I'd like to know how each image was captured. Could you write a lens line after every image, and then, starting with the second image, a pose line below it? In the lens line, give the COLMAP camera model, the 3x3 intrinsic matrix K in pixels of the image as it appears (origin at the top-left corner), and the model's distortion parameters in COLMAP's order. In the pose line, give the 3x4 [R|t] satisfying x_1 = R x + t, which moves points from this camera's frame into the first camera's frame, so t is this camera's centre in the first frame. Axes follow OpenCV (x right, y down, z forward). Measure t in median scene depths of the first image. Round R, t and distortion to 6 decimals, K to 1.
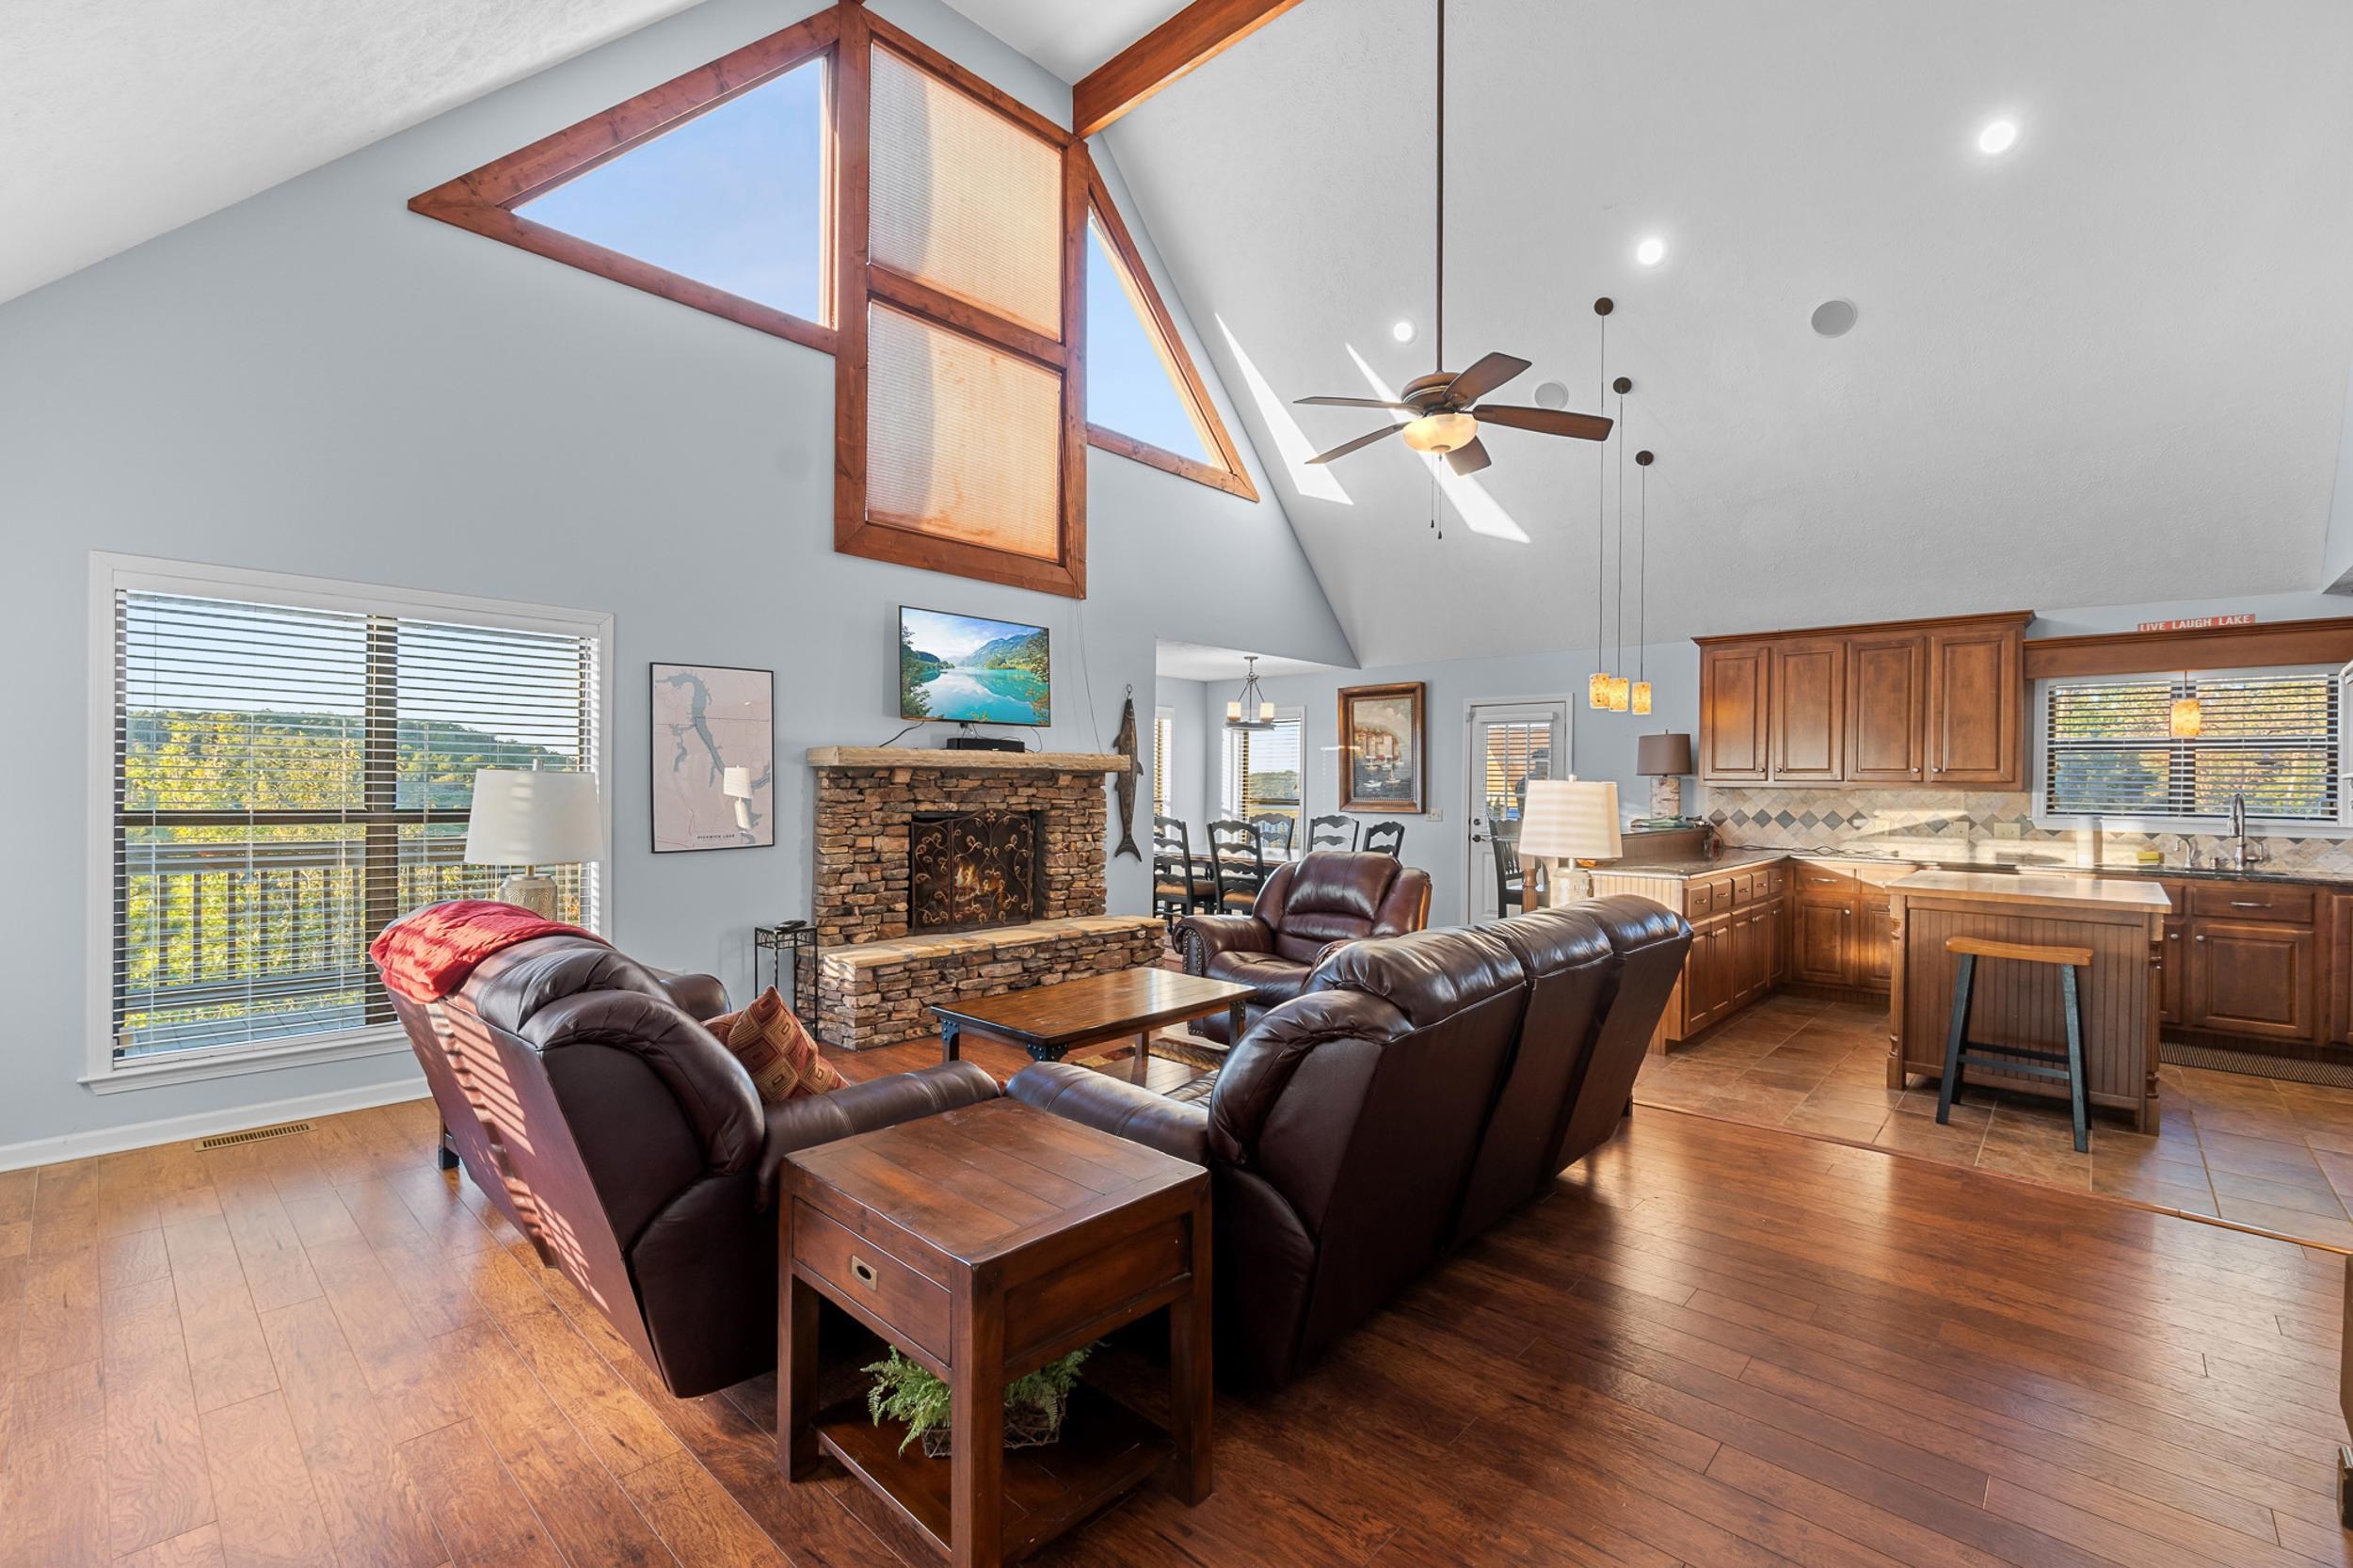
lens RADIAL K [[1023.3, 0, 1155.3], [0, 1023.3, 759.6], [0, 0, 1]] dist [-0.009921, 0.000593]
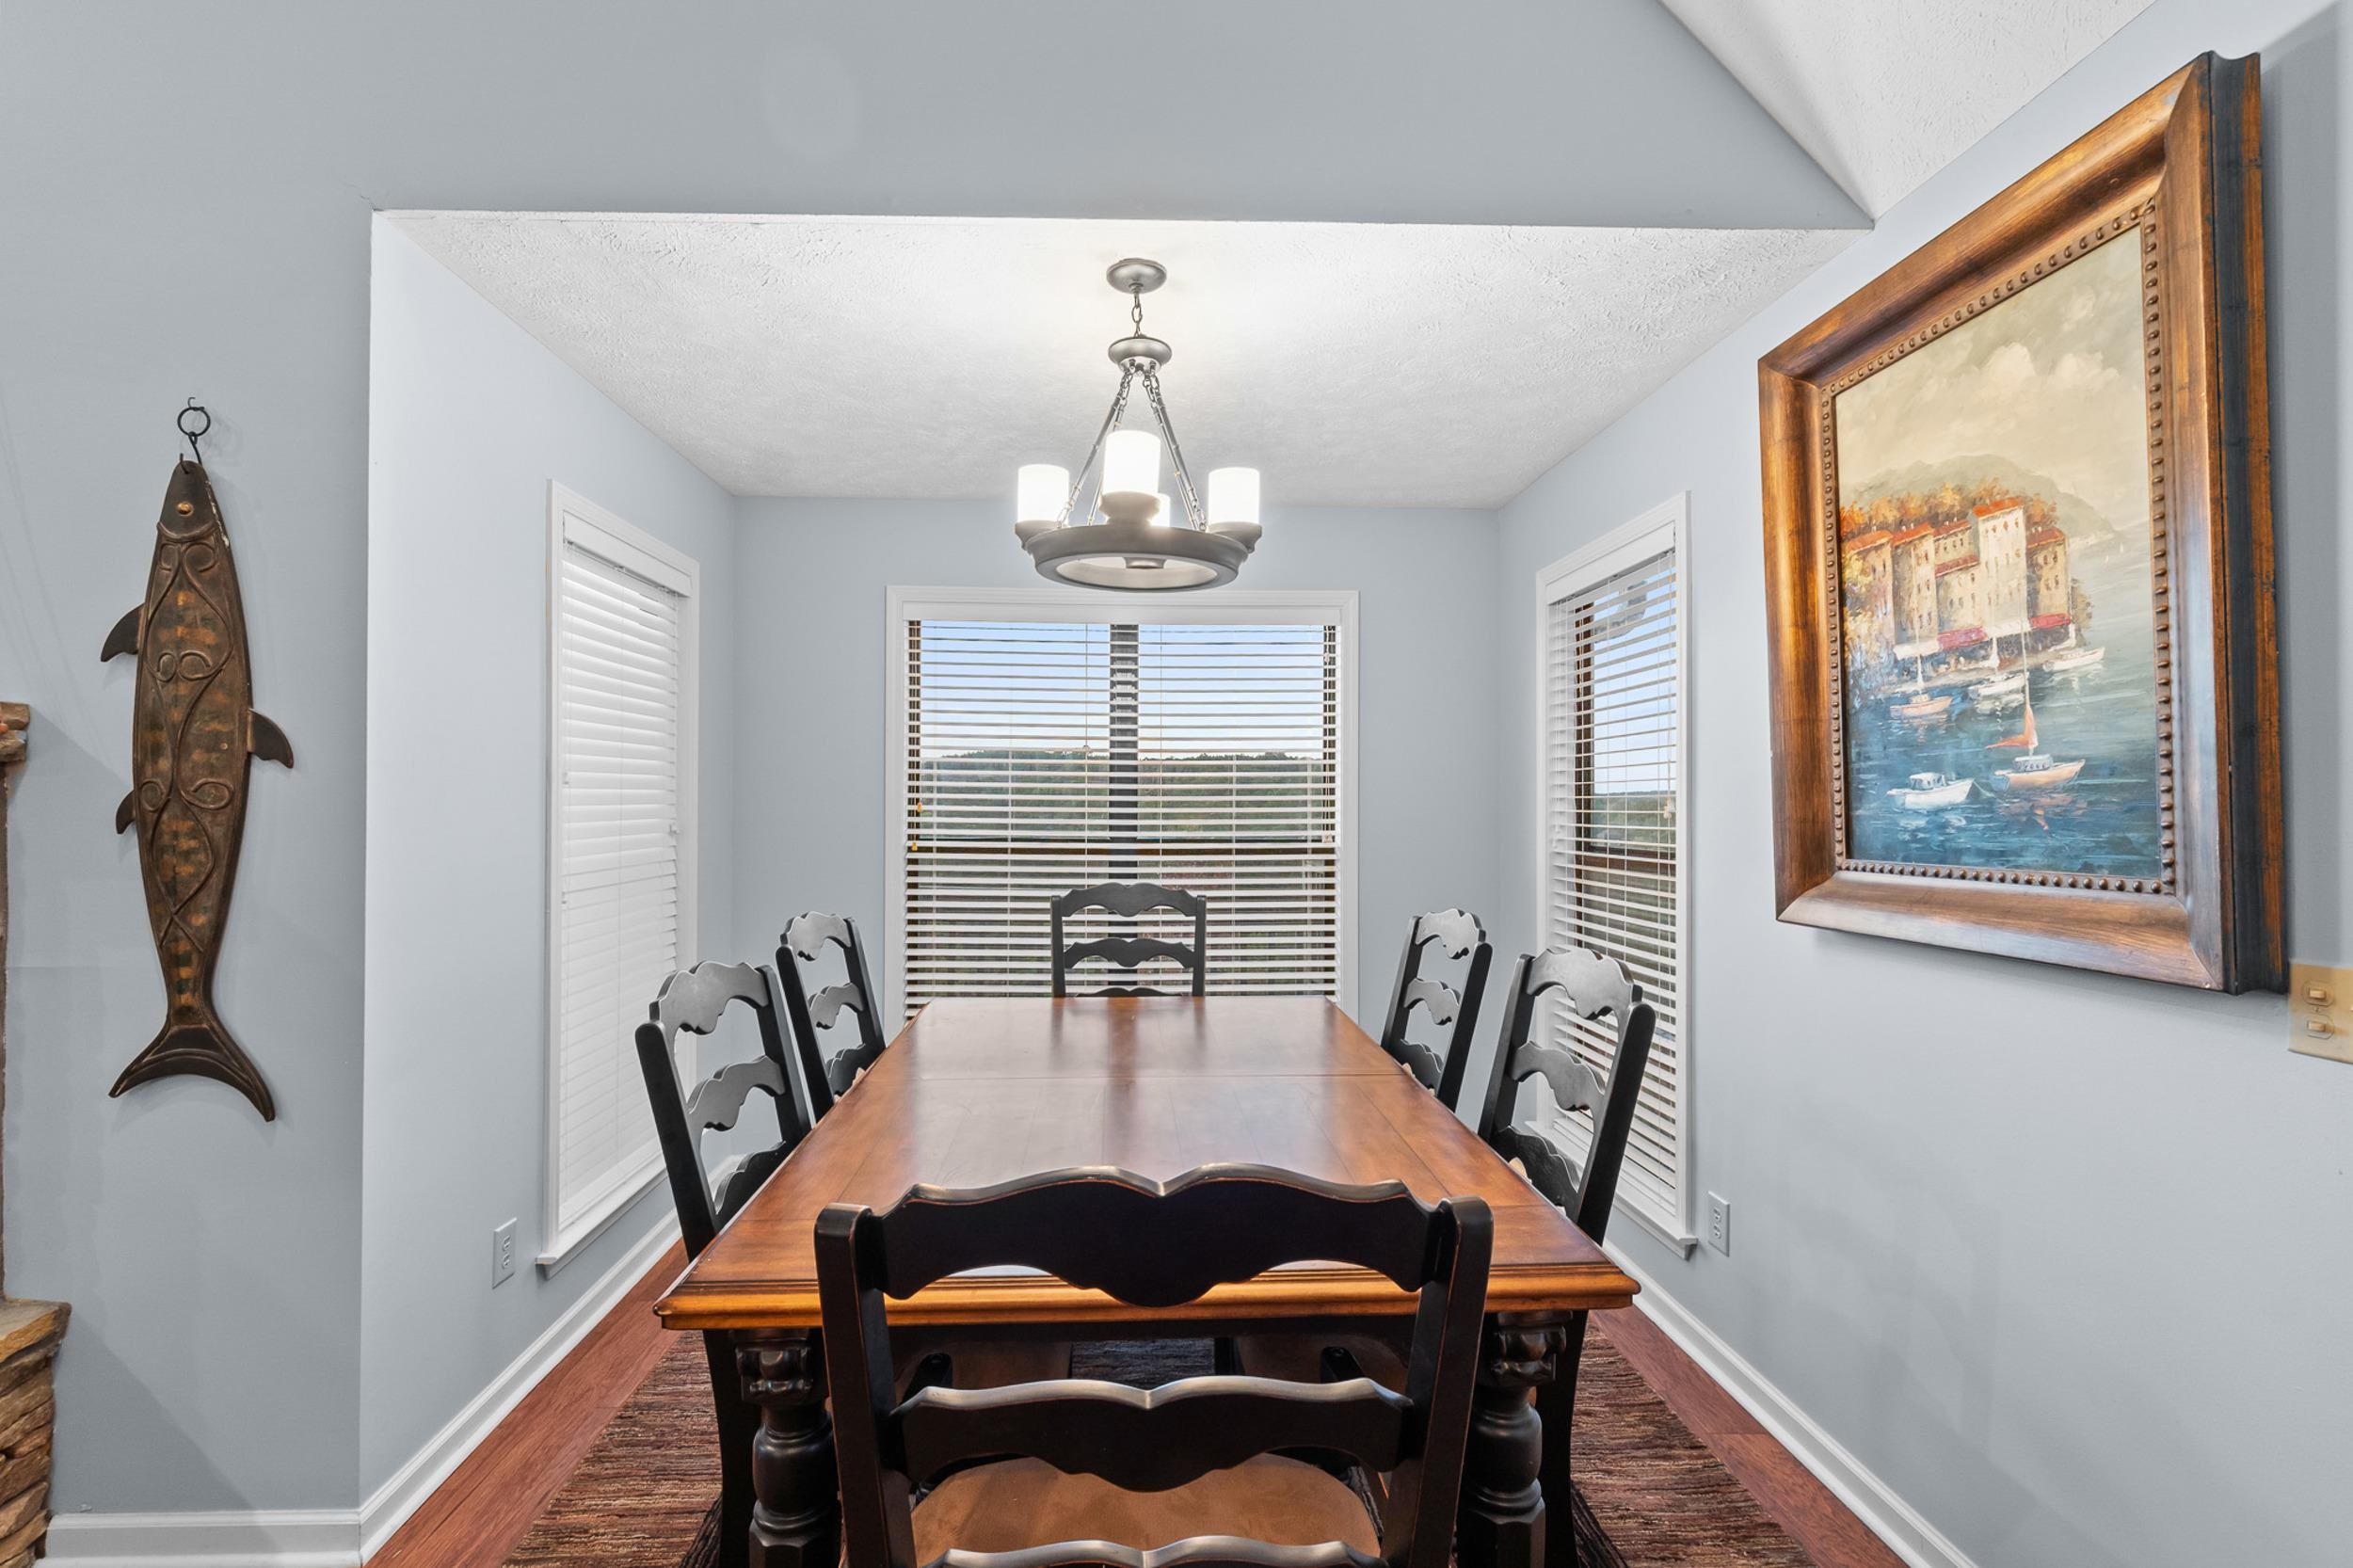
lens RADIAL K [[1023.3, 0, 1155.3], [0, 1023.3, 759.6], [0, 0, 1]] dist [-0.009921, 0.000593]
pose [[0.703853, -0.042888, -0.709050, 0.370073], [0.023951, 0.999041, -0.036654, 0.032319], [0.709942, 0.008817, 0.704205, 1.162941]]
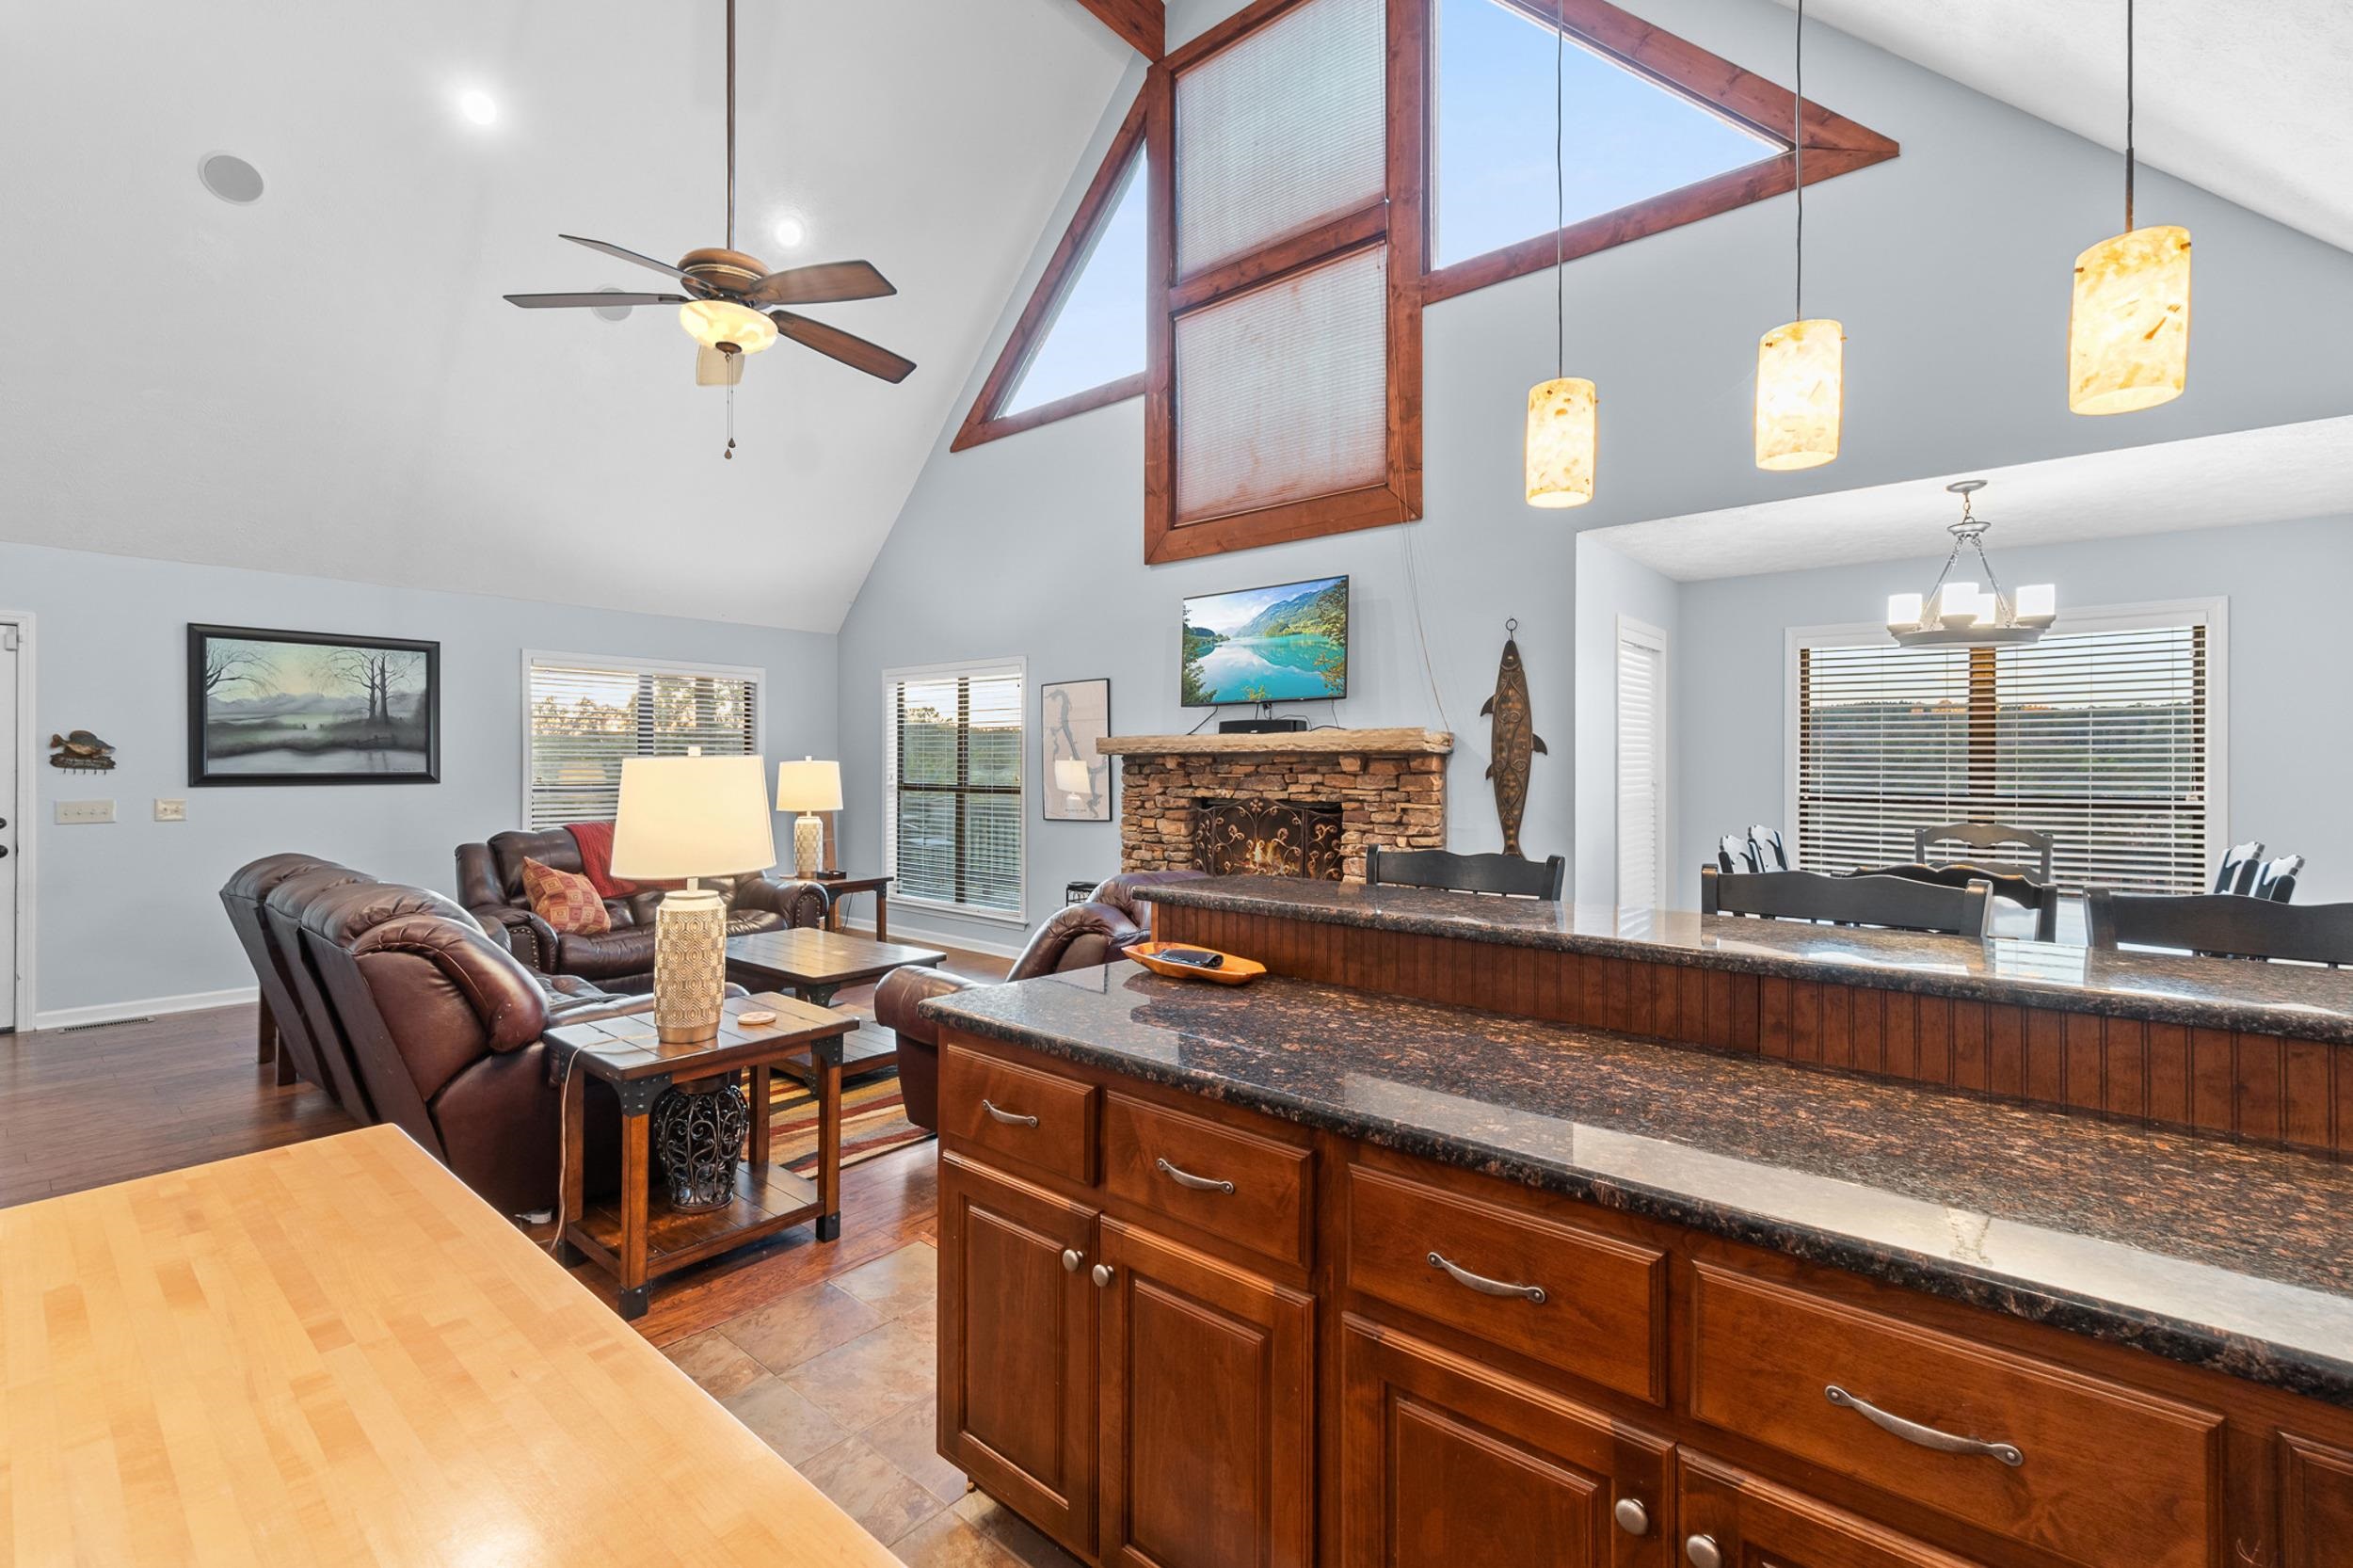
lens RADIAL K [[1023.3, 0, 1155.3], [0, 1023.3, 759.6], [0, 0, 1]] dist [-0.009921, 0.000593]
pose [[0.029819, -0.016502, -0.999419, 0.735715], [0.021252, 0.999648, -0.015872, 0.027133], [0.999329, -0.020766, 0.030159, 0.878657]]
